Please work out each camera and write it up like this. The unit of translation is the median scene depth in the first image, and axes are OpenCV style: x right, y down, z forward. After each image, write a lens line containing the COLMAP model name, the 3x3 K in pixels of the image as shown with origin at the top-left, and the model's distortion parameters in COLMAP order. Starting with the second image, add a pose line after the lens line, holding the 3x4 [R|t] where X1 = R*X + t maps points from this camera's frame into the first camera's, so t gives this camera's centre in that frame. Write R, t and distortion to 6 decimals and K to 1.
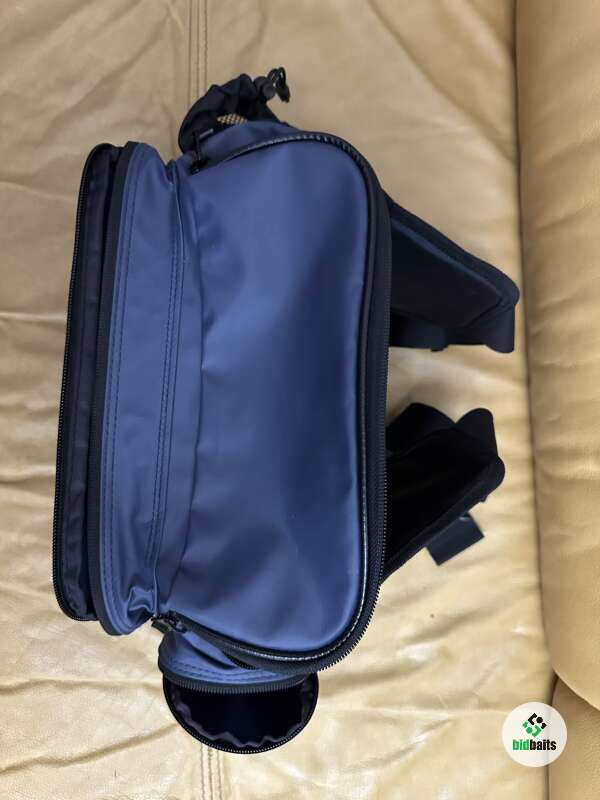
lens RADIAL K [[581.4, 0, 302.1], [0, 581.4, 399.7], [0, 0, 1]] dist [-0.027815, 0.015308]
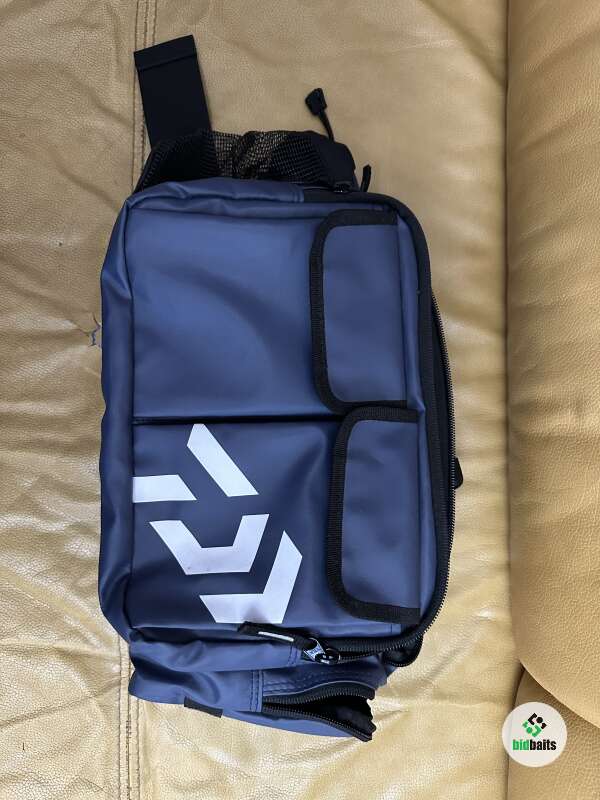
lens RADIAL K [[581.4, 0, 298.9], [0, 581.4, 401.3], [0, 0, 1]] dist [-0.027815, 0.015308]
pose [[0.998707, 0.044048, -0.025382, 0.103987], [-0.043883, 0.999012, 0.007025, 0.083887], [0.025667, -0.005902, 0.999653, 0.114963]]
